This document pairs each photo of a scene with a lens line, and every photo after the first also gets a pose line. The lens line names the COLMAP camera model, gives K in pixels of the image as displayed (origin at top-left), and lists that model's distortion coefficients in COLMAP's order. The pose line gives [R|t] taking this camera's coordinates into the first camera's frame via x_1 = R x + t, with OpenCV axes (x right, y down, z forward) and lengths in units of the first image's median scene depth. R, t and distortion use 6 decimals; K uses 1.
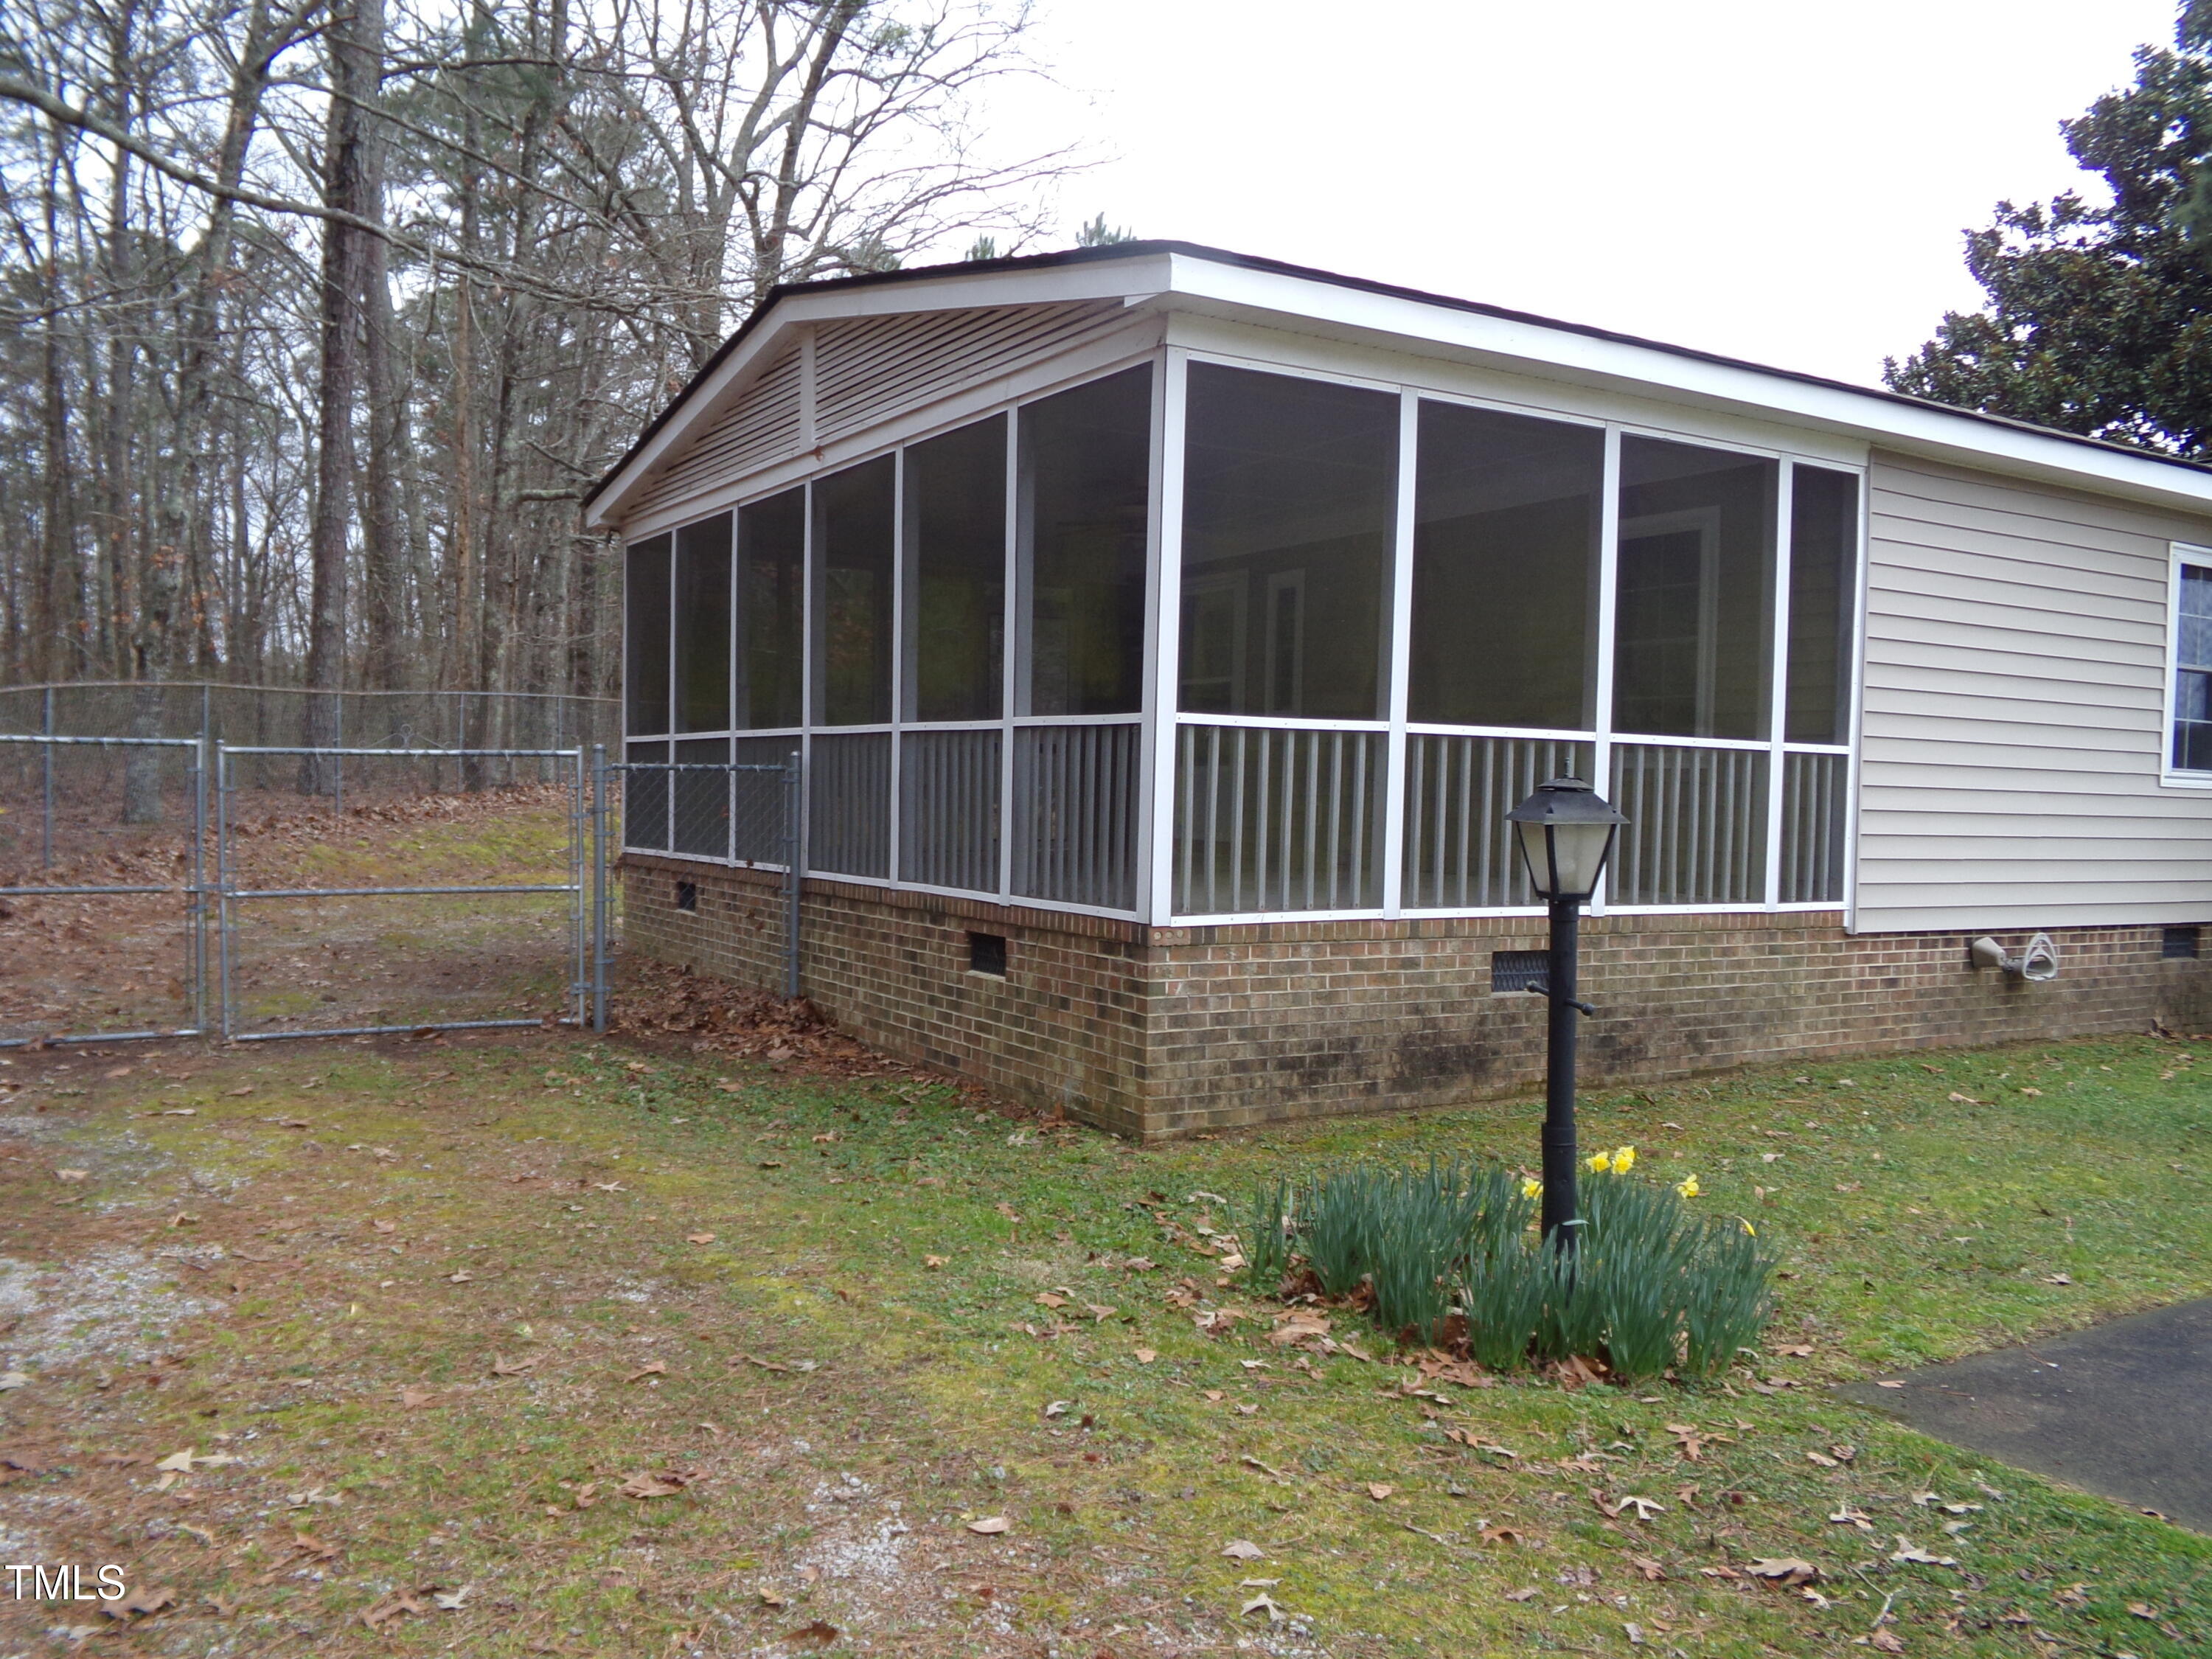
lens RADIAL K [[1781.7, 0, 1109.6], [0, 1781.7, 835.1], [0, 0, 1]] dist [0.034558, -0.008953]
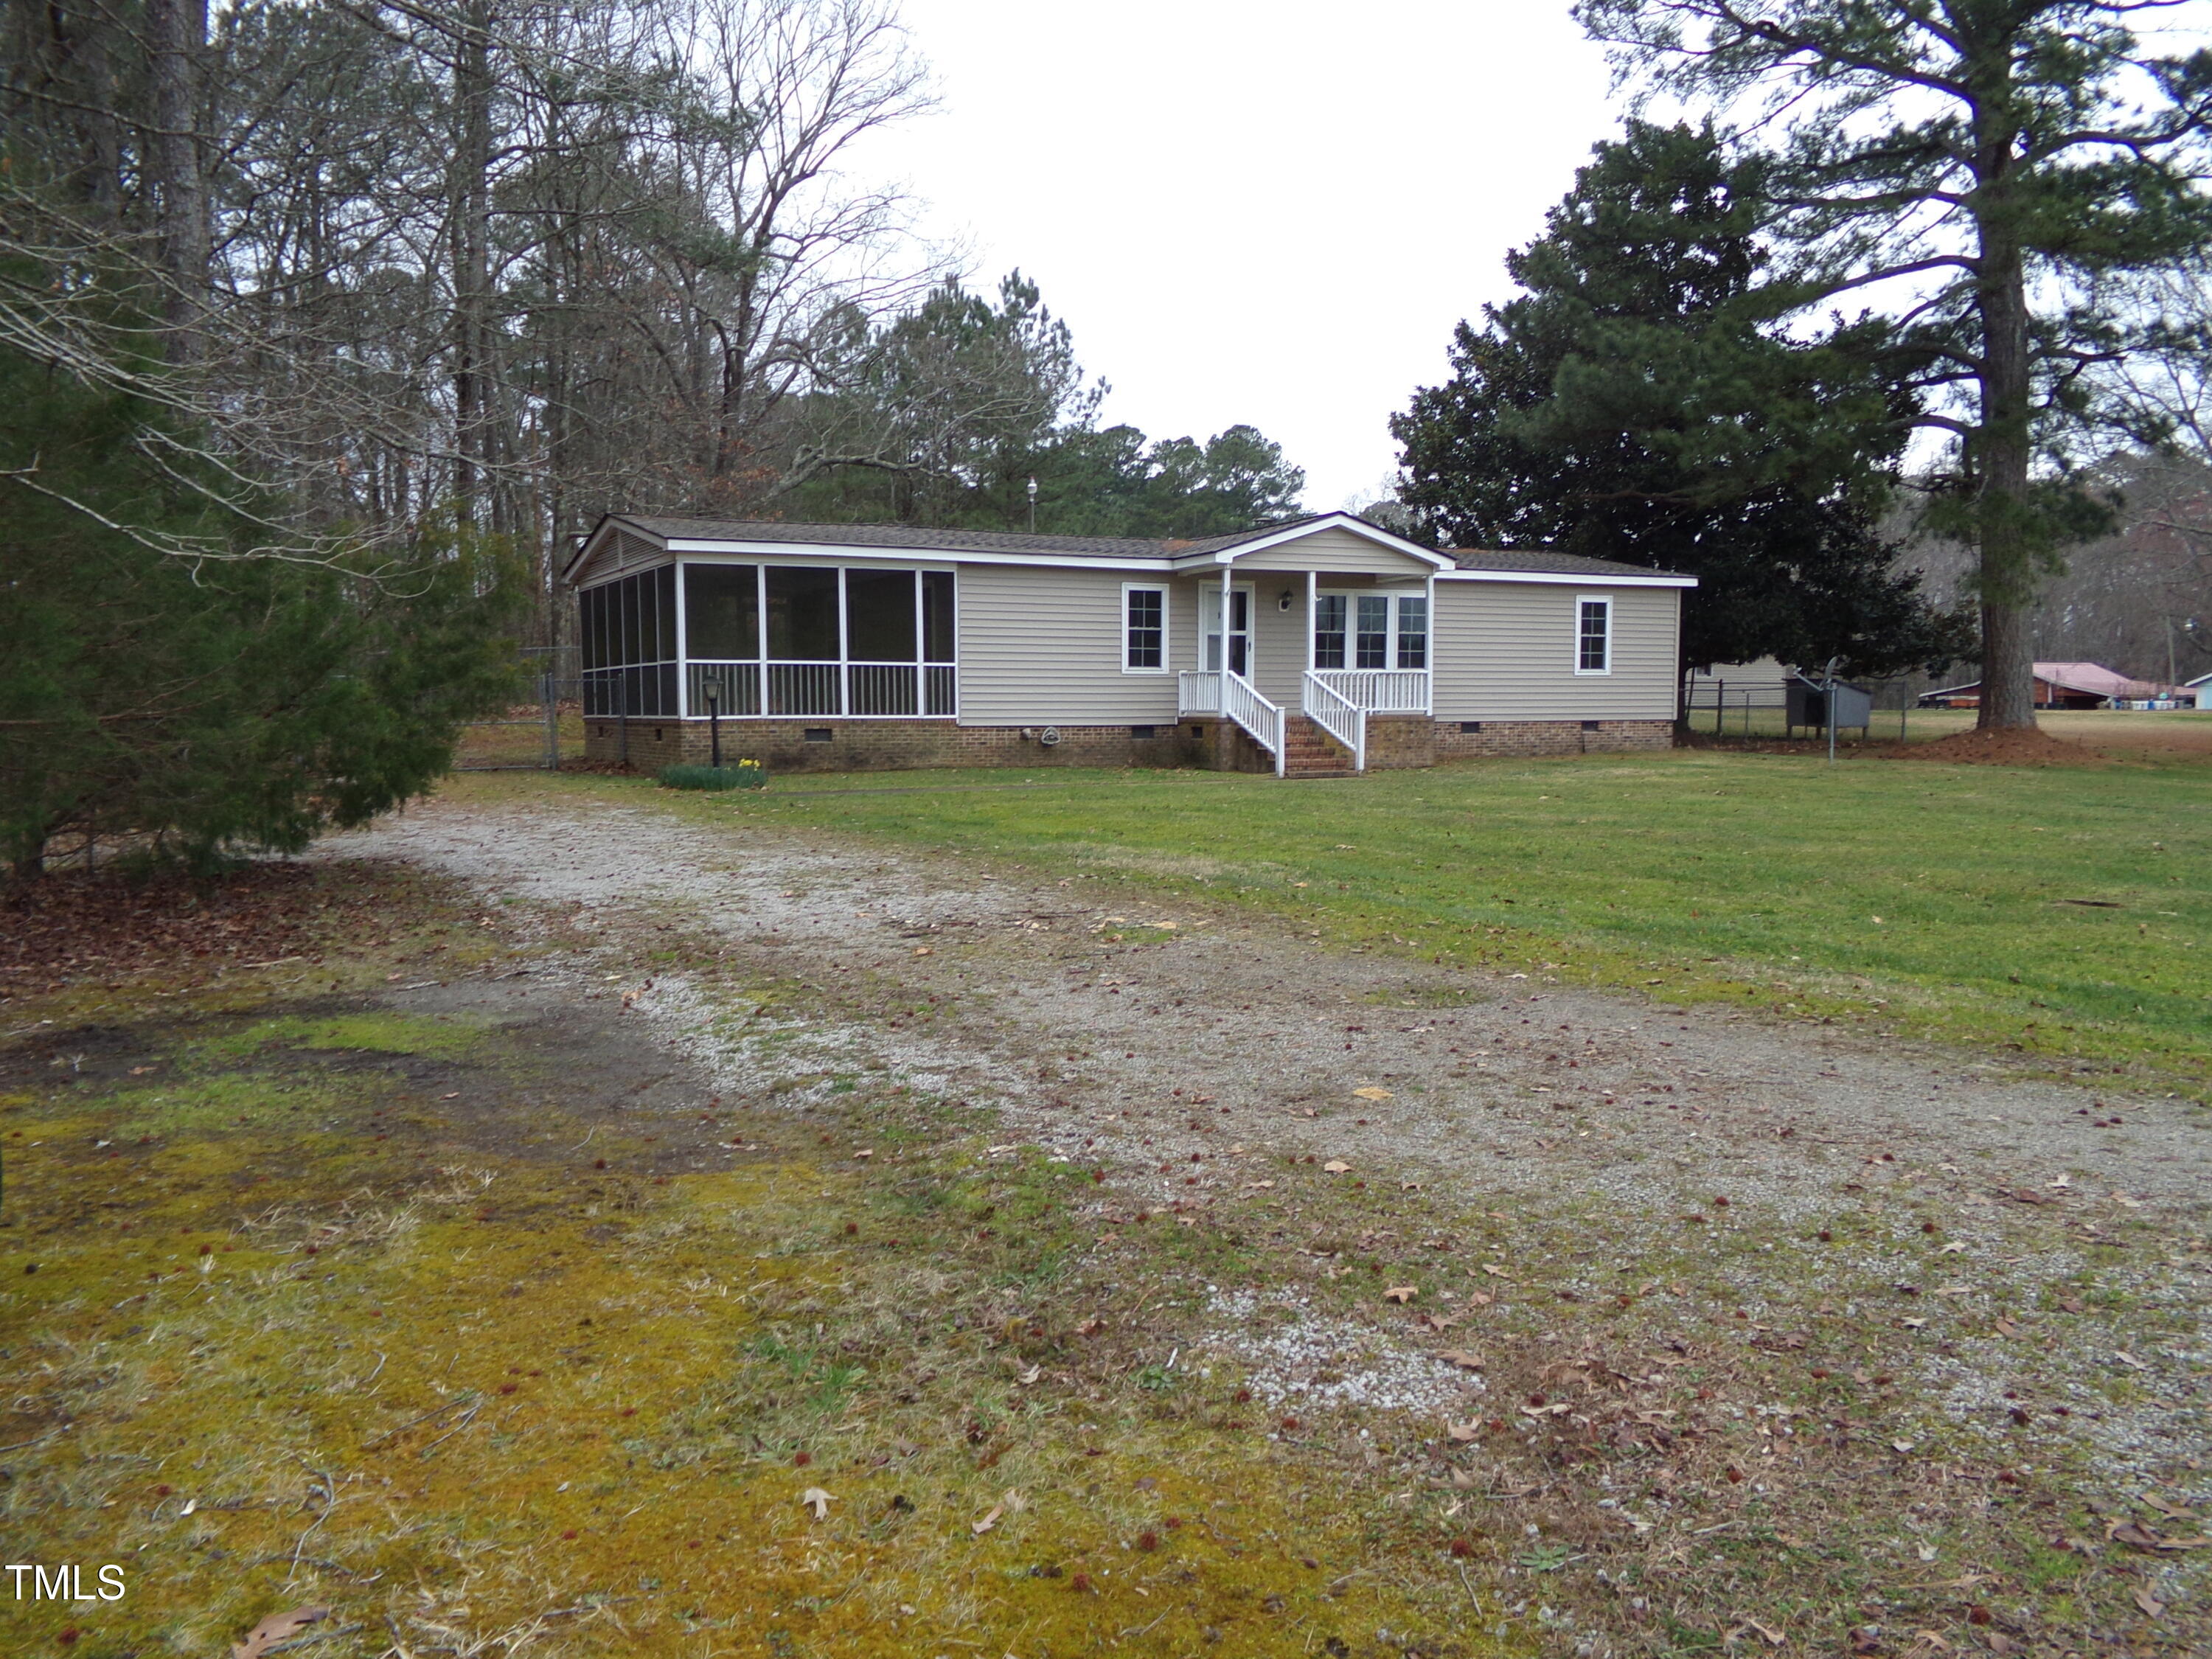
lens RADIAL K [[1781.7, 0, 1101.3], [0, 1781.7, 829.8], [0, 0, 1]] dist [0.034558, -0.008953]
pose [[0.996411, -0.021098, -0.081980, 0.893416], [0.024534, 0.998853, 0.041128, 0.112023], [0.081018, -0.042991, 0.995785, -1.957909]]
